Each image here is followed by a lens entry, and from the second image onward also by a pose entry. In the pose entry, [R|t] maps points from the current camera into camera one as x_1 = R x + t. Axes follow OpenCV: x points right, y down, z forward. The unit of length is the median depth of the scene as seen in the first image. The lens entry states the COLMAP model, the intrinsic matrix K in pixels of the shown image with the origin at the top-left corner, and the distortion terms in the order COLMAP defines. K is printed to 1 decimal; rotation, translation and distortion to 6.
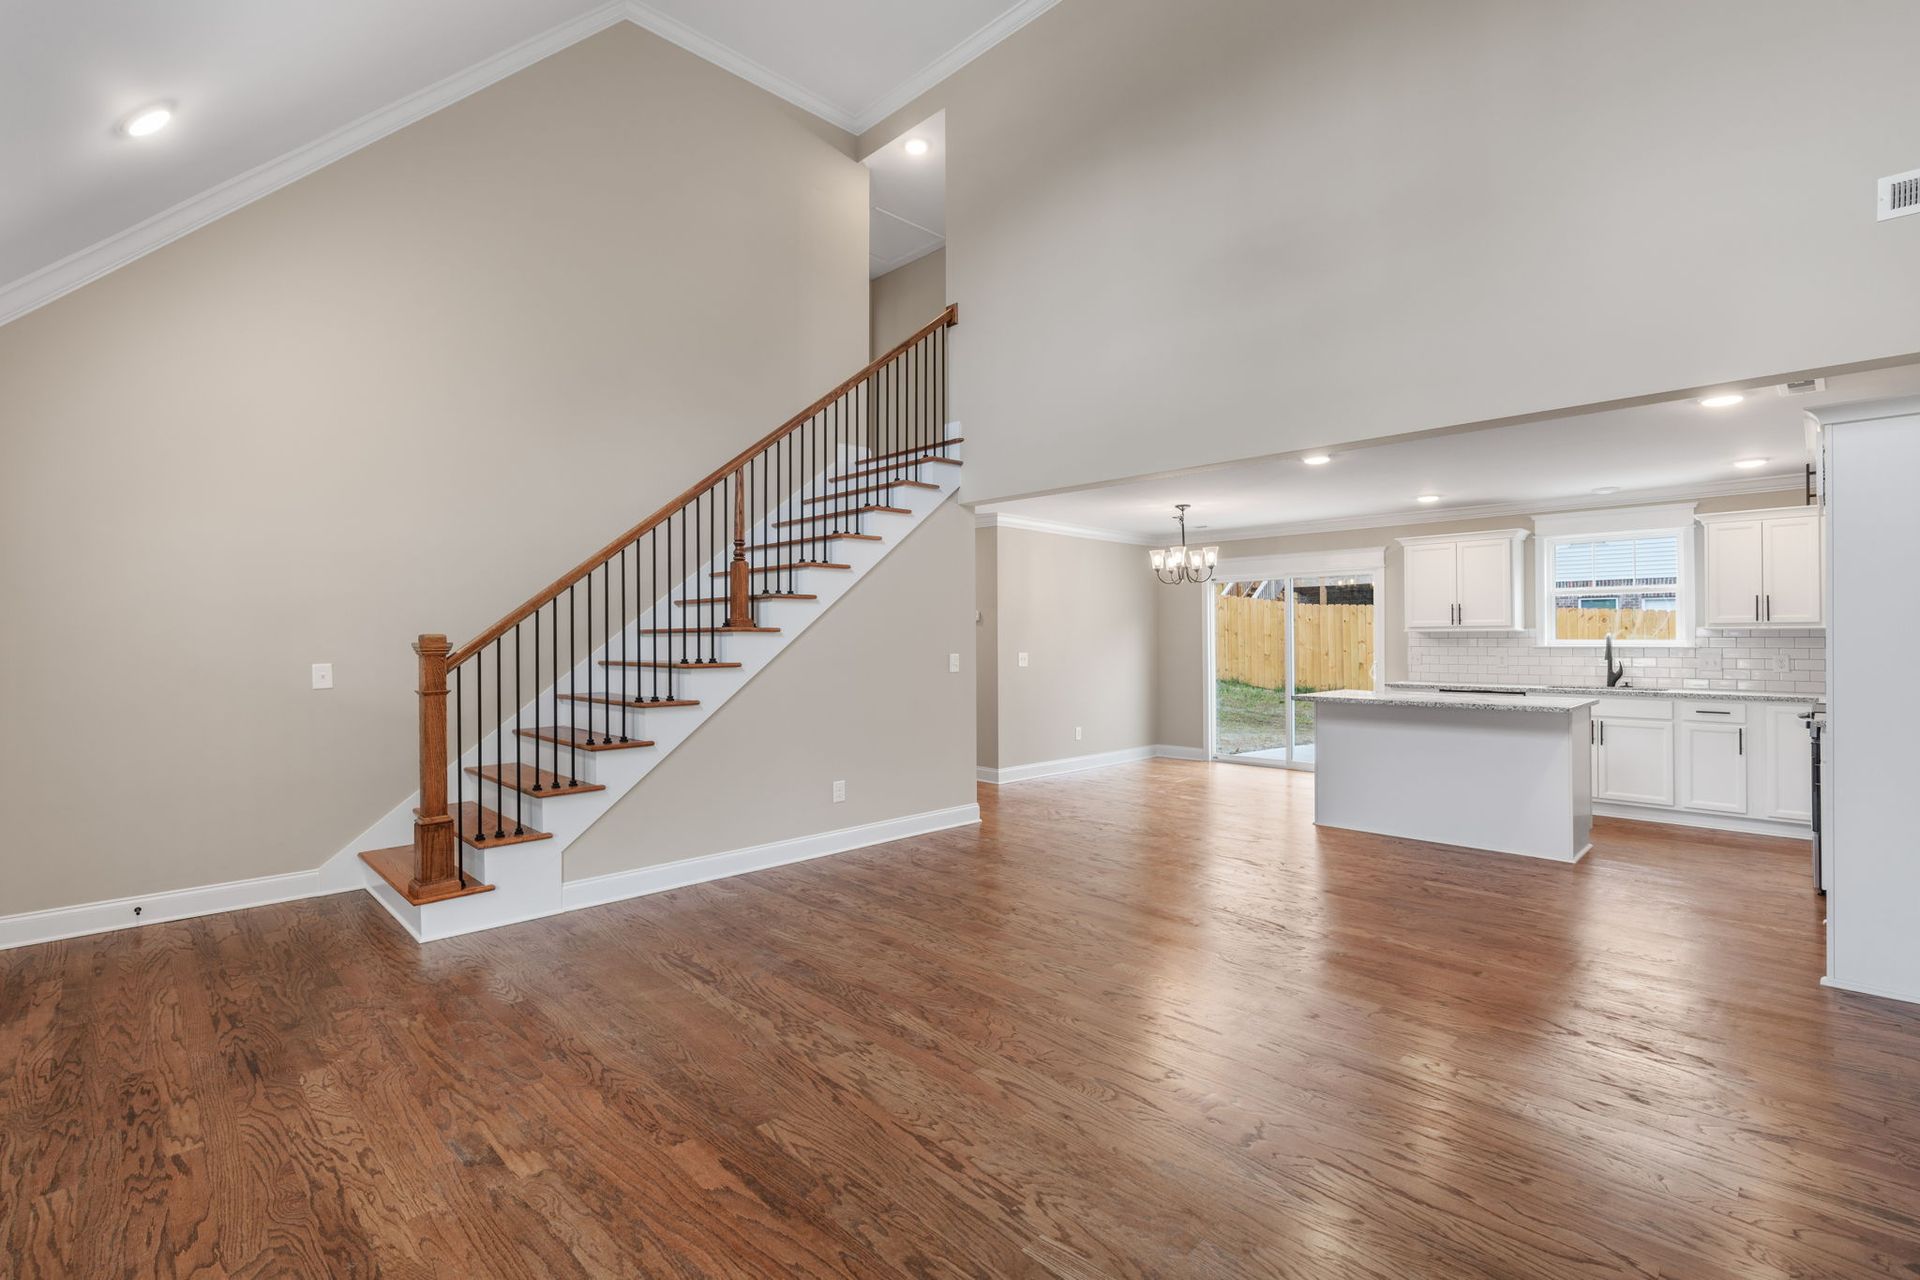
lens RADIAL K [[862.9, 0, 966.1], [0, 862.9, 633.8], [0, 0, 1]] dist [-0.003574, 0.000143]
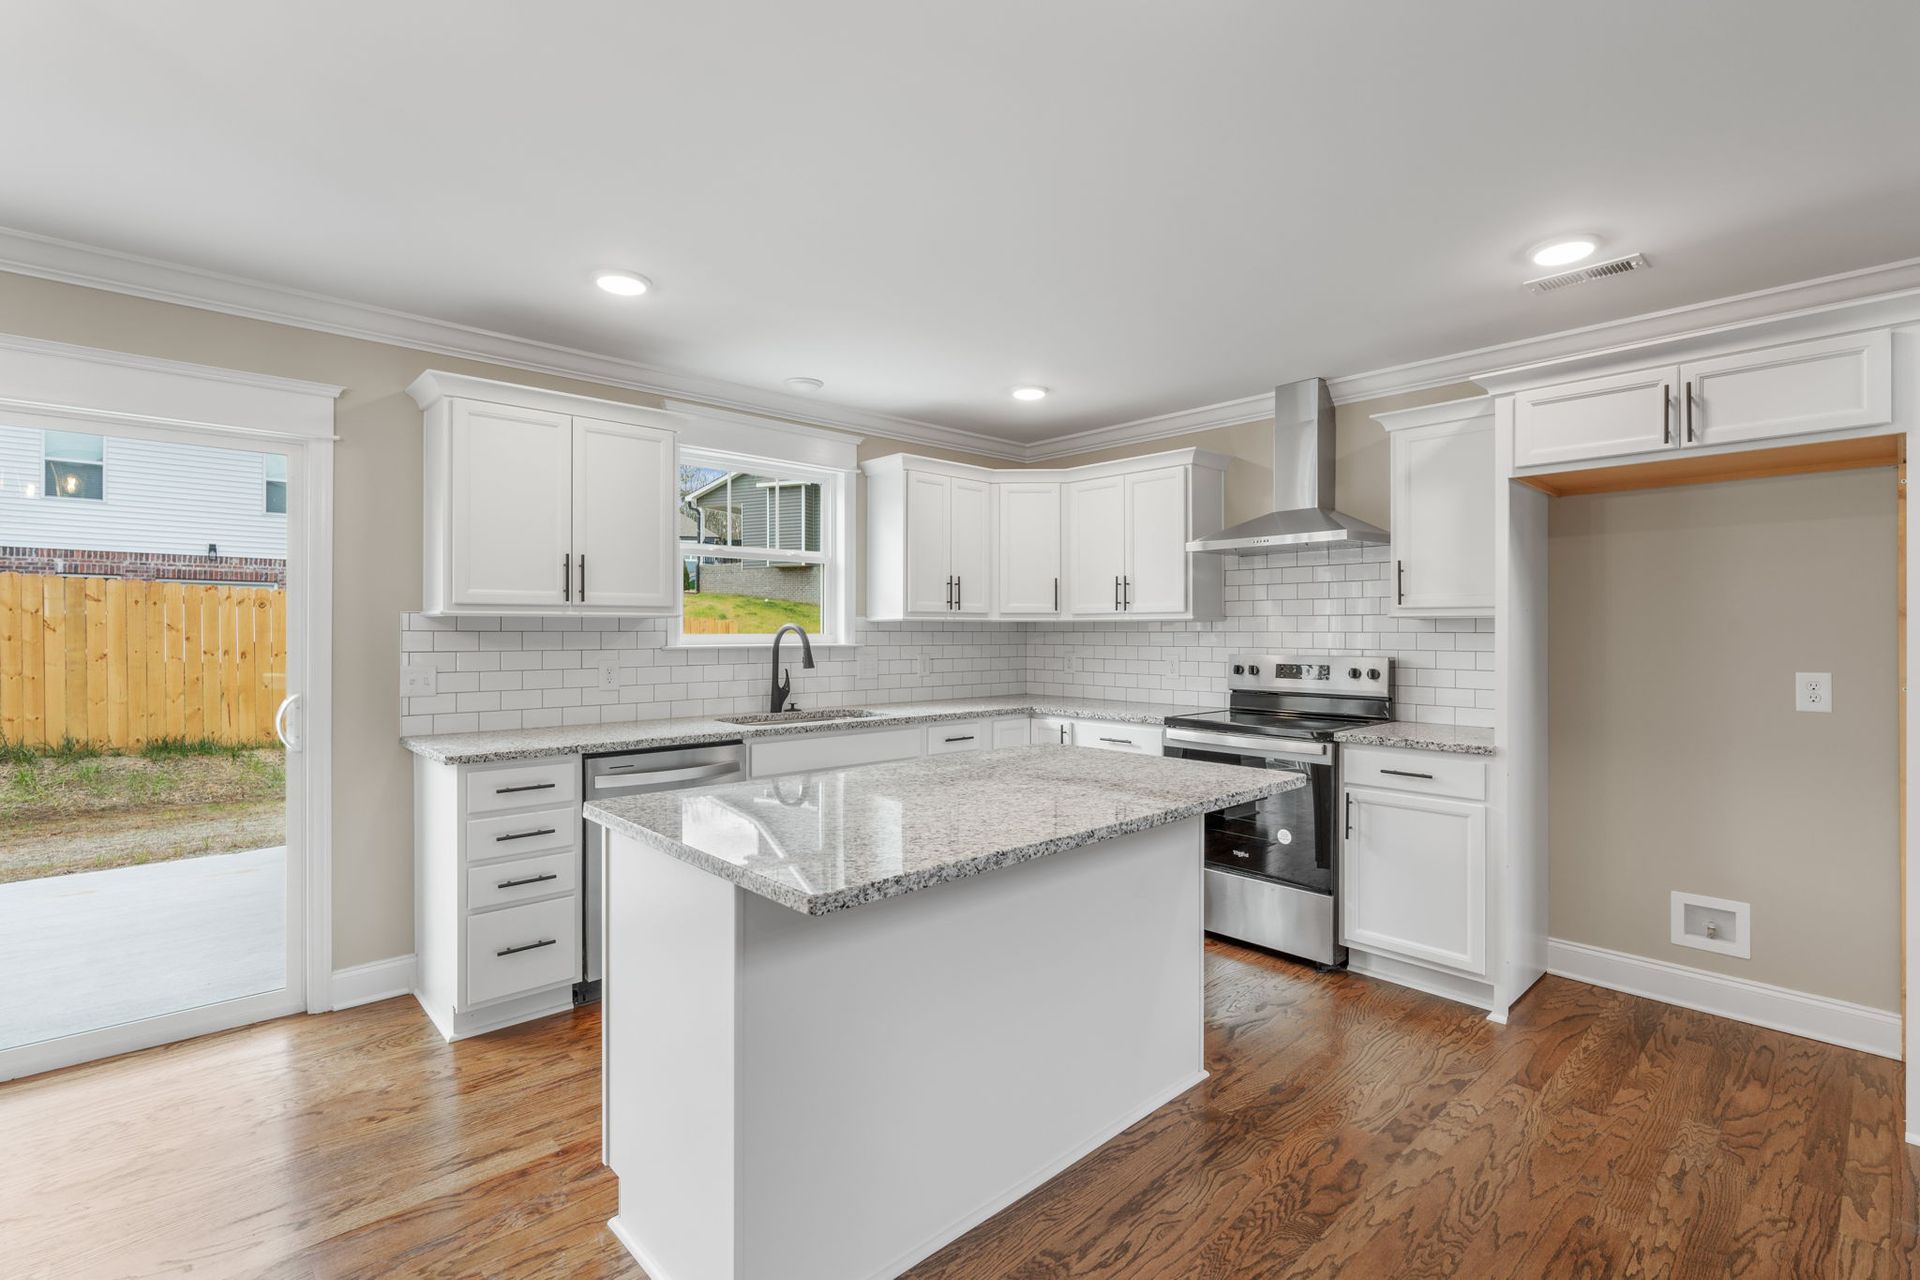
lens RADIAL K [[865.4, 0, 961.3], [0, 865.4, 631.2], [0, 0, 1]] dist [-0.005873, -0.000223]
pose [[0.039529, 0.002414, 0.999216, 0.163301], [-0.007205, 0.999972, -0.002131, 0.005462], [-0.999192, -0.007115, 0.039545, 0.964324]]
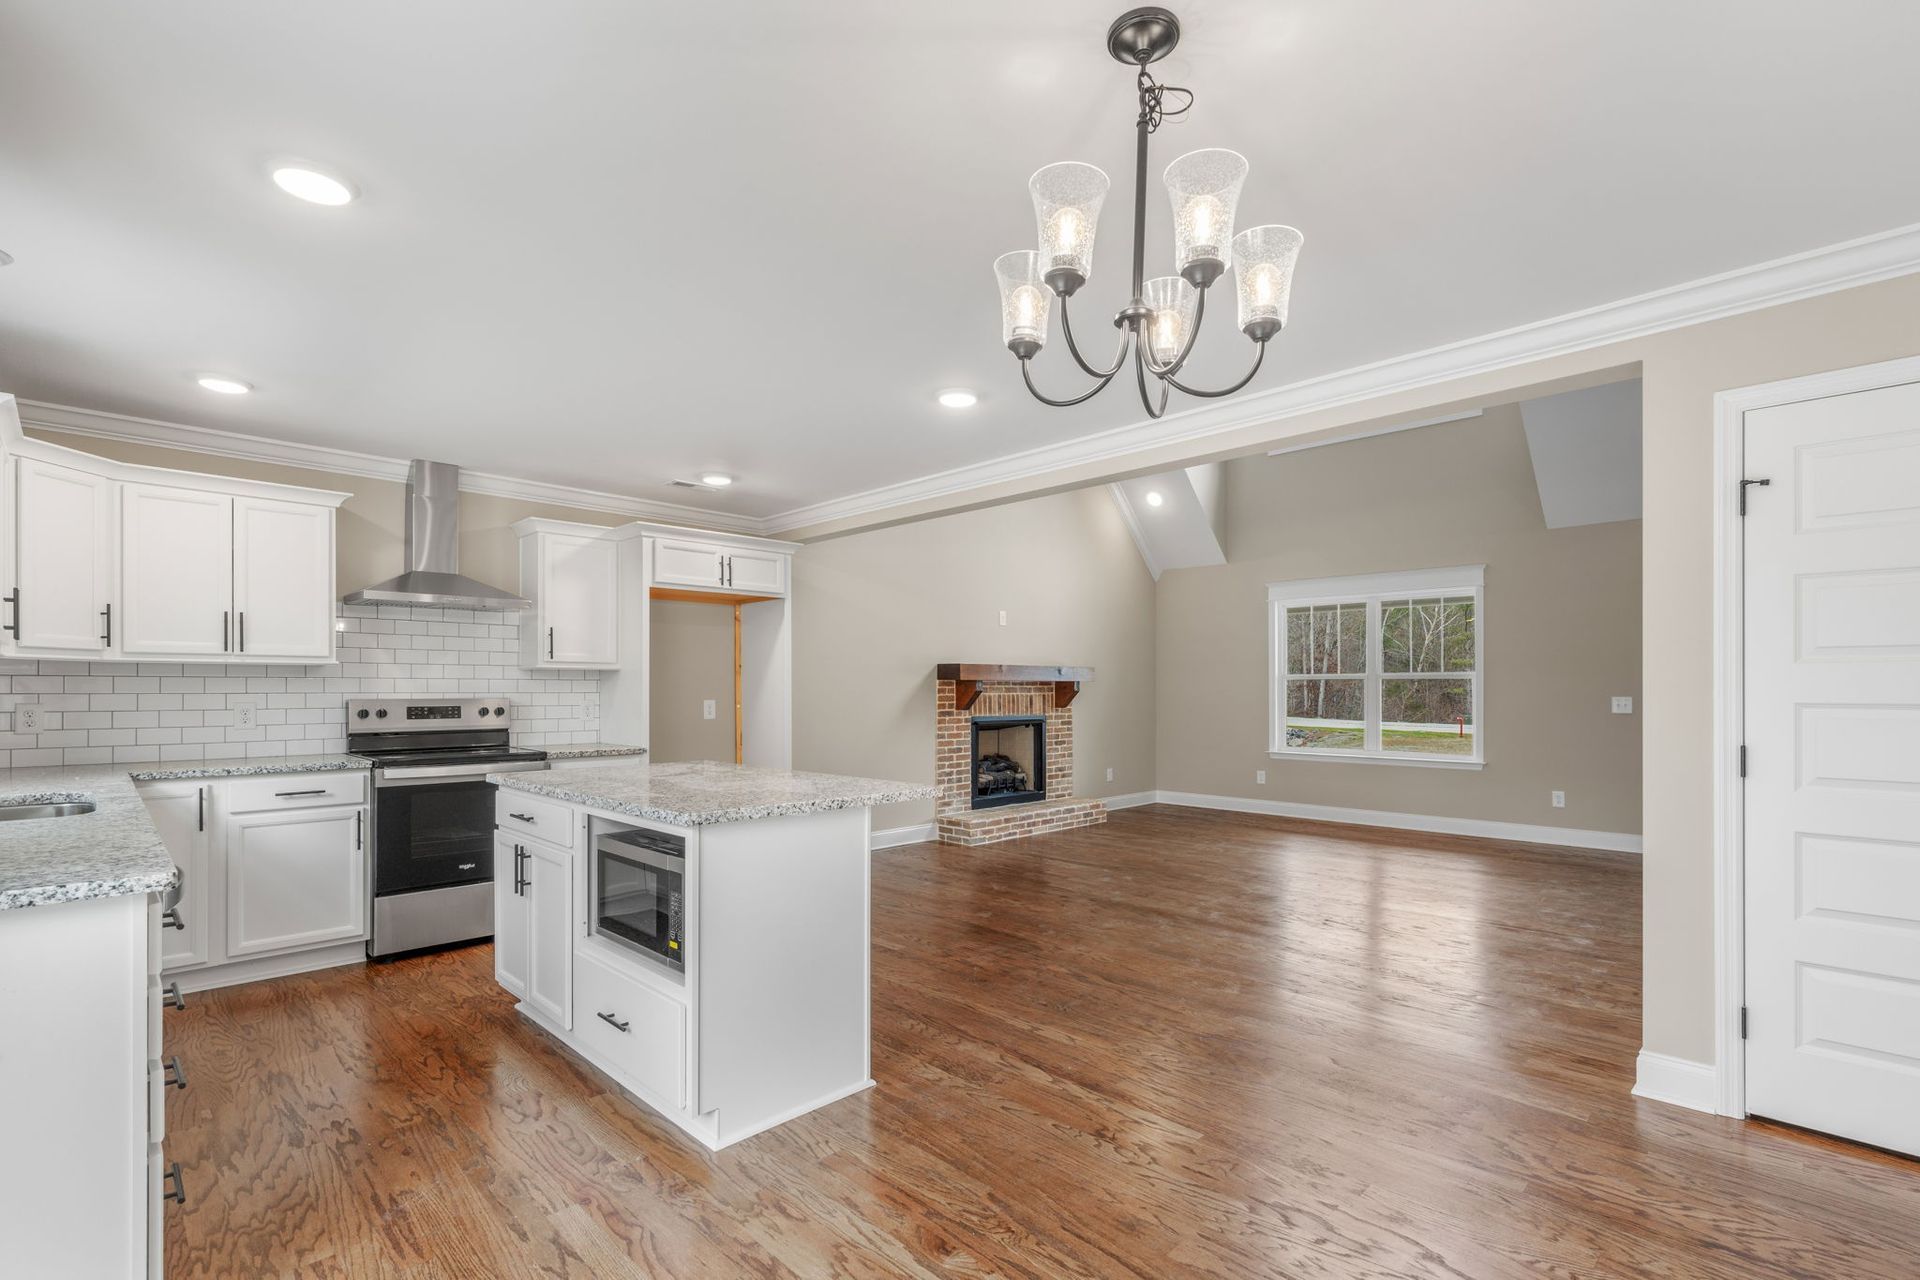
lens RADIAL K [[884.9, 0, 963.0], [0, 884.9, 690.7], [0, 0, 1]] dist [-0.002802, 0.000127]
pose [[-0.999993, 0.002672, -0.002703, 0.370851], [0.002686, 0.999983, -0.005225, 0.019421], [0.002689, -0.005232, -0.999983, 1.520506]]
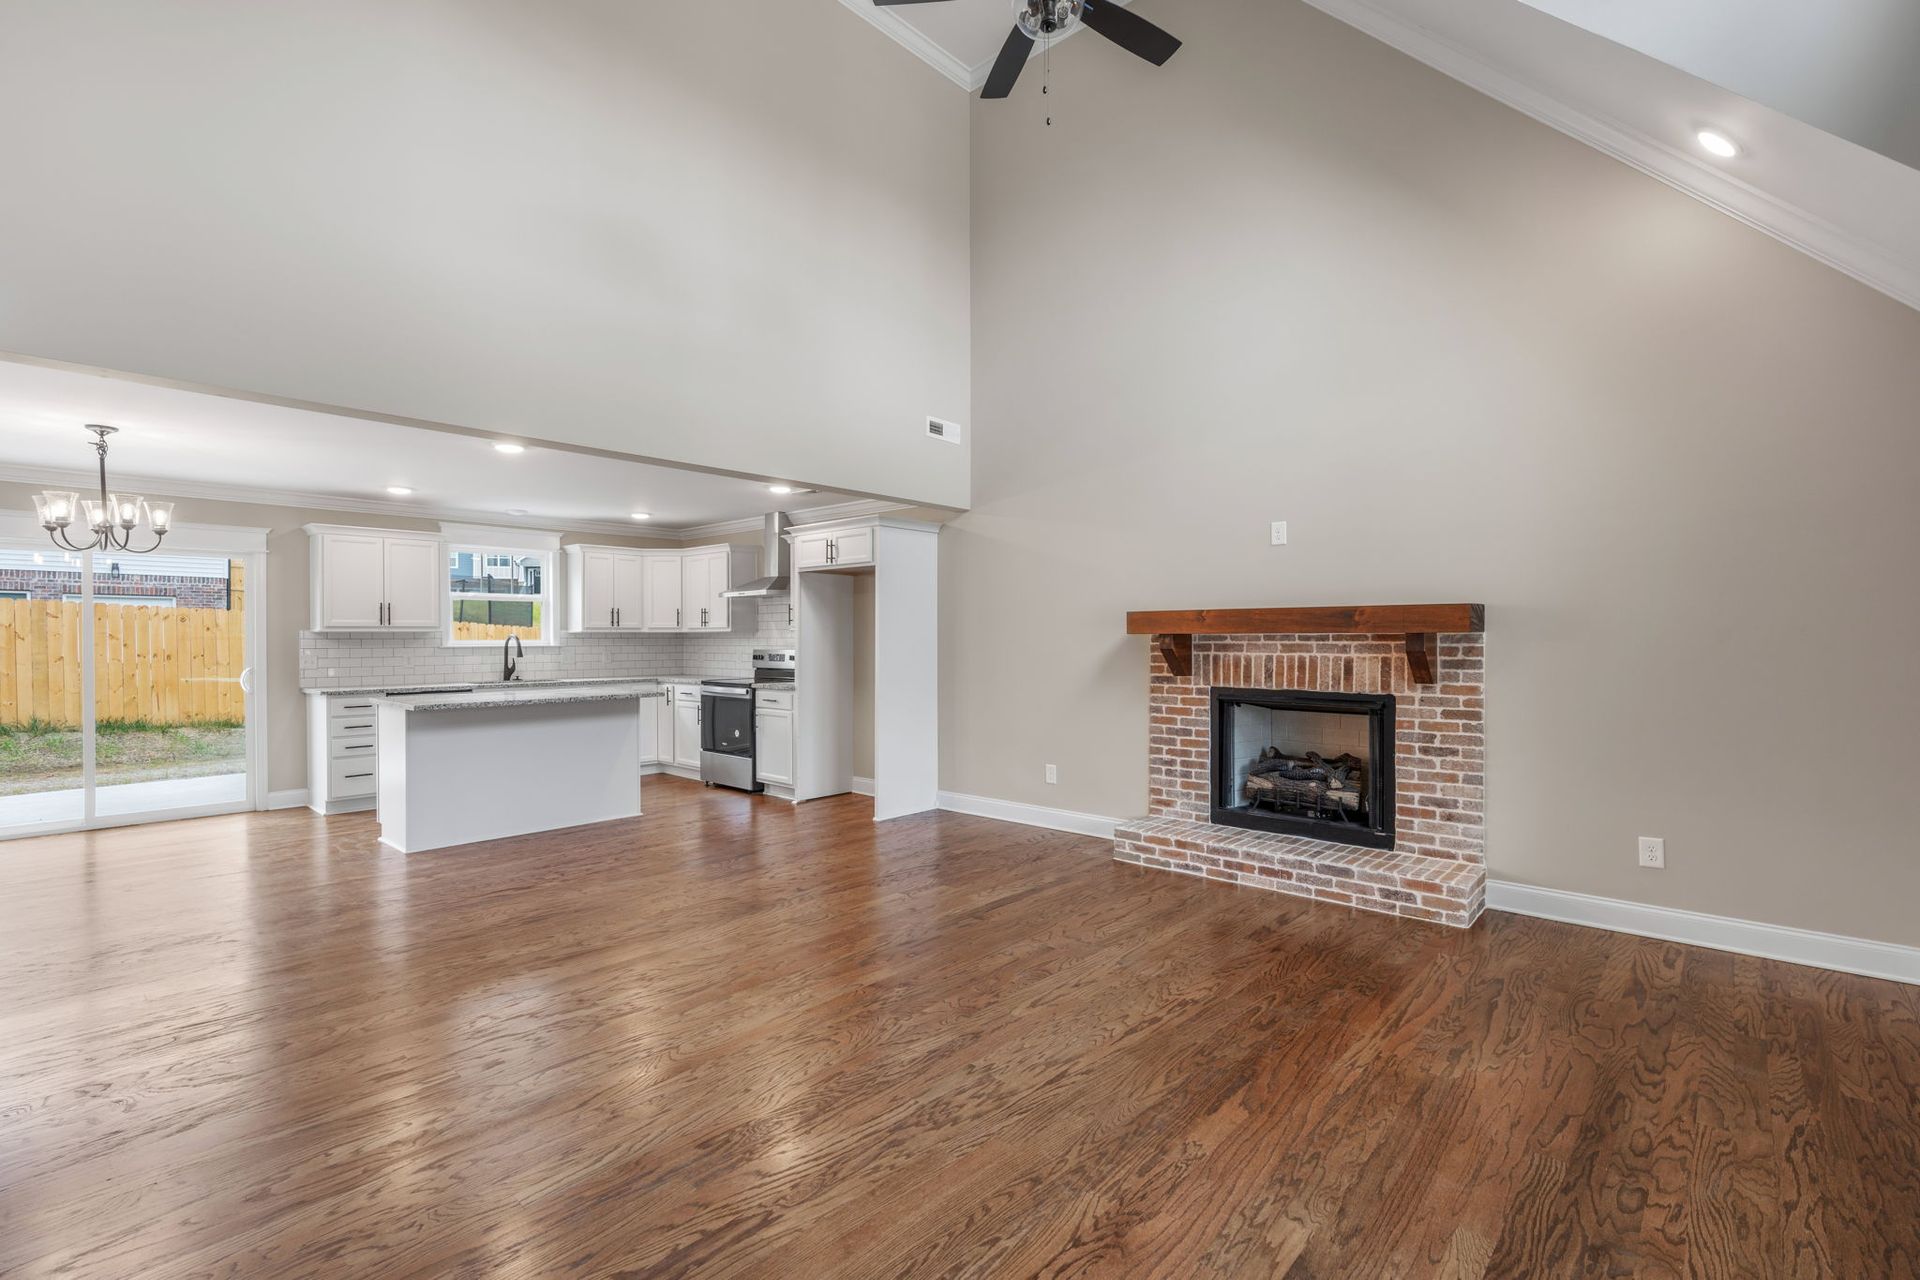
lens RADIAL K [[860.3, 0, 959.3], [0, 860.3, 643.4], [0, 0, 1]] dist [-0.009168, 0.003553]
pose [[-0.048391, -0.004657, 0.998818, -0.501094], [-0.003819, 0.999983, 0.004478, 0.004341], [-0.998821, -0.003597, -0.048408, 0.508088]]
